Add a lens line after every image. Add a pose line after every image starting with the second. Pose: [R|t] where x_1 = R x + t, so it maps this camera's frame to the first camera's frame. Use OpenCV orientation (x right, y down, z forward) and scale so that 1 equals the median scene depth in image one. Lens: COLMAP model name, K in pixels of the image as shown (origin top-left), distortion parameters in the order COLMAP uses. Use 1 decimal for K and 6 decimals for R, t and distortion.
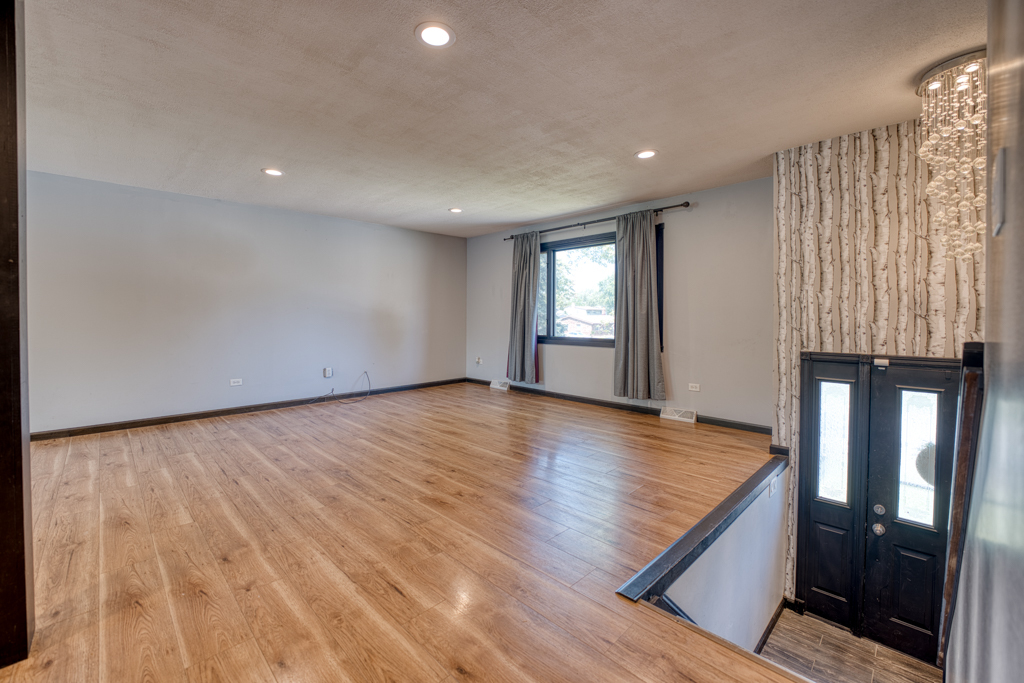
lens RADIAL K [[422.5, 0, 532.7], [0, 422.5, 321.3], [0, 0, 1]] dist [-0.019555, 0.001351]
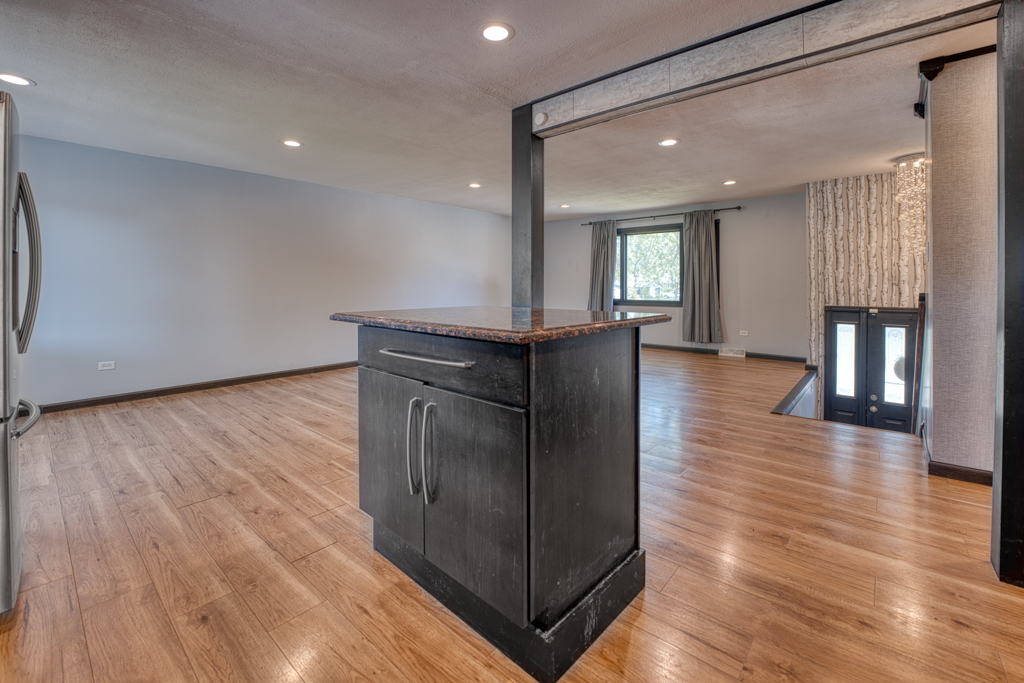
lens RADIAL K [[422.5, 0, 538.5], [0, 422.5, 282.8], [0, 0, 1]] dist [-0.019555, 0.001351]
pose [[0.997819, -0.000044, 0.066016, -0.580920], [0.001089, 0.999875, -0.015790, 0.006974], [-0.066007, 0.015827, 0.997694, -0.555771]]
